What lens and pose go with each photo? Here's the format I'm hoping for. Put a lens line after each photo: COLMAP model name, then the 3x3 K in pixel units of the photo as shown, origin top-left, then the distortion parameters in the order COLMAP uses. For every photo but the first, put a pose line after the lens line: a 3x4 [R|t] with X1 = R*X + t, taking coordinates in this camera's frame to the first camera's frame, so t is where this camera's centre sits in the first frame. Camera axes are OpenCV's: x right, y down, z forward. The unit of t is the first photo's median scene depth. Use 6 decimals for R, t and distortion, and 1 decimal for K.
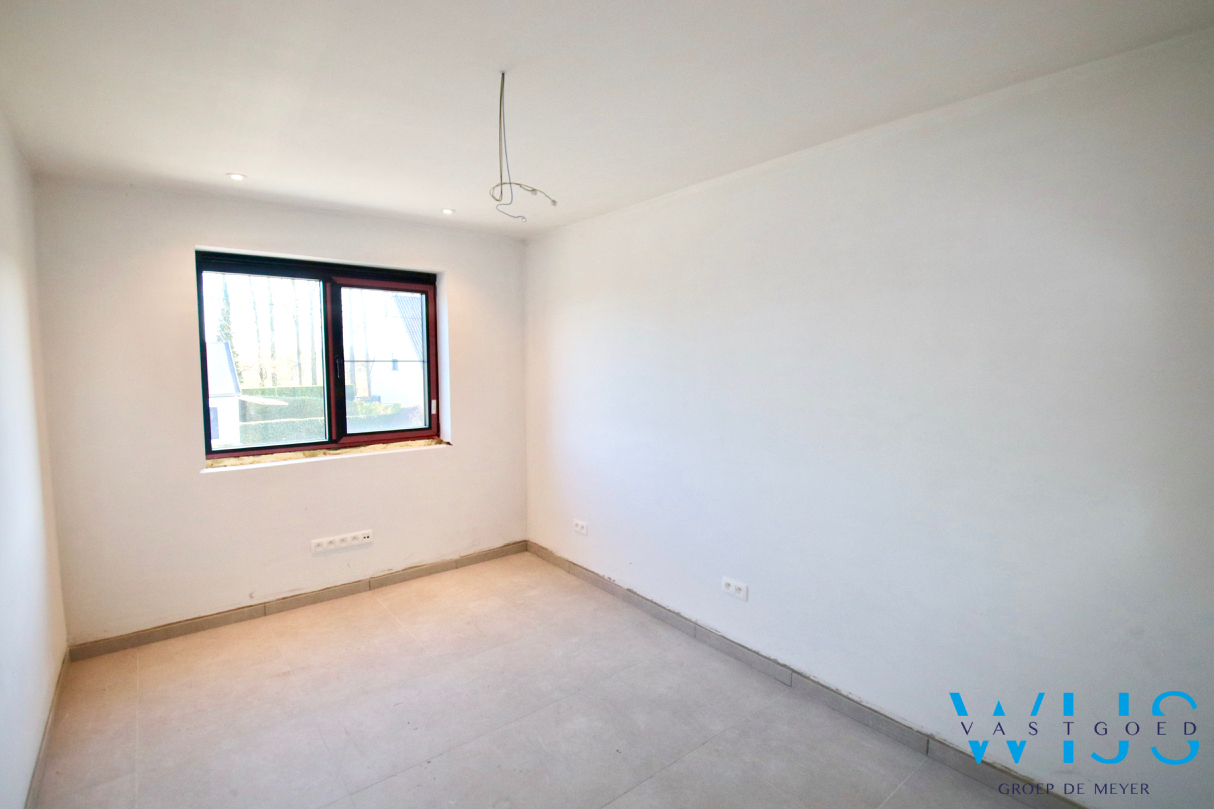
lens RADIAL K [[579.1, 0, 606.0], [0, 579.1, 398.8], [0, 0, 1]] dist [0.011166, -0.009968]
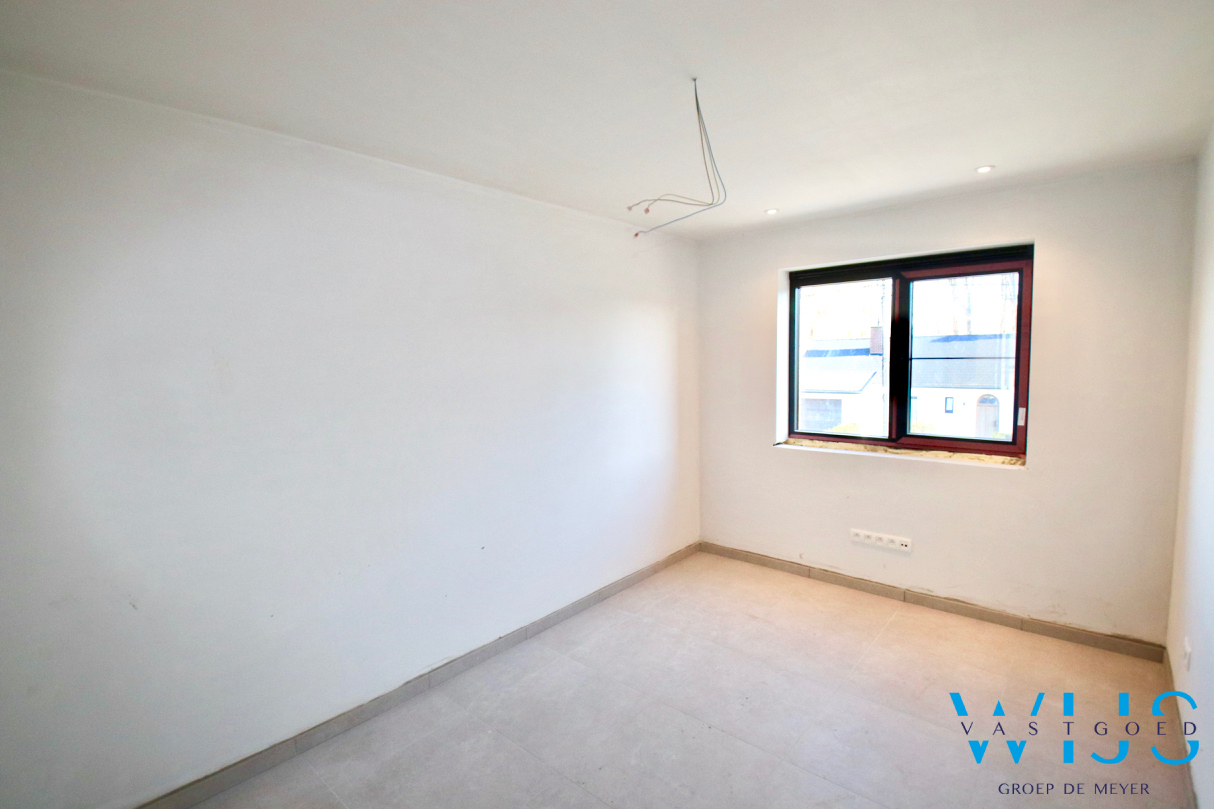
lens RADIAL K [[579.1, 0, 611.0], [0, 579.1, 403.8], [0, 0, 1]] dist [0.011166, -0.009968]
pose [[0.162372, 0.077911, -0.983649, 0.420646], [-0.052159, 0.996162, 0.070292, -0.032574], [0.985350, 0.039893, 0.165813, 0.359820]]
